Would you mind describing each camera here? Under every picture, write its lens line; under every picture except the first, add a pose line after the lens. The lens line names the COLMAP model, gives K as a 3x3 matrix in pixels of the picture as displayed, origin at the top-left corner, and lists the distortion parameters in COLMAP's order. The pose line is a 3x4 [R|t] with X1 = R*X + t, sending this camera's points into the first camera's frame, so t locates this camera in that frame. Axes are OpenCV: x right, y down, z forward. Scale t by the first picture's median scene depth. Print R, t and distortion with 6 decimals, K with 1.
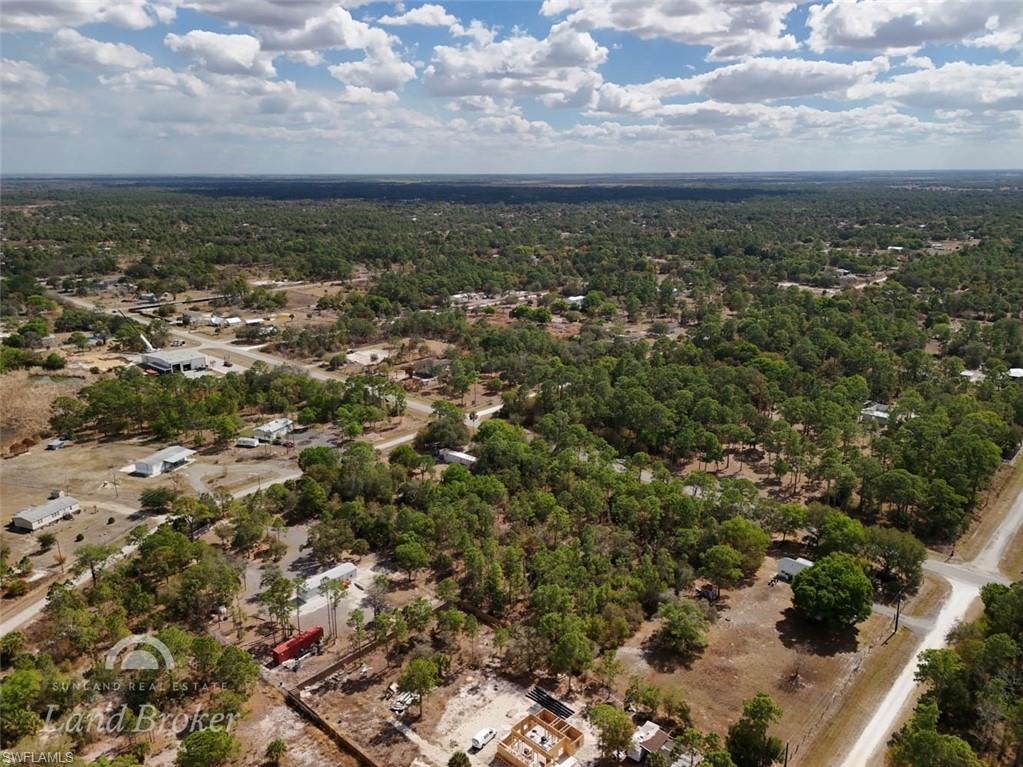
lens RADIAL K [[752.1, 0, 511.8], [0, 752.1, 383.5], [0, 0, 1]] dist [0.061624, -0.053570]
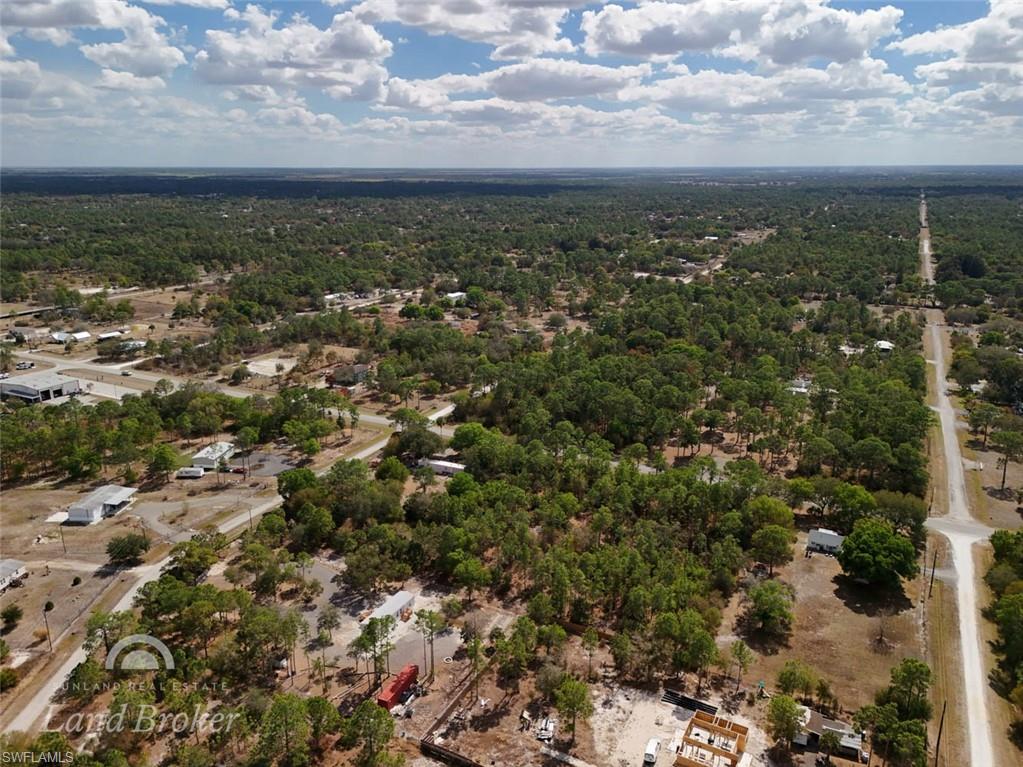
lens RADIAL K [[752.1, 0, 508.2], [0, 752.1, 381.4], [0, 0, 1]] dist [0.061624, -0.053570]
pose [[0.965194, -0.069047, 0.252255, -0.138954], [0.068080, 0.997601, 0.012570, -0.009552], [-0.252517, 0.005041, 0.967579, 0.033209]]
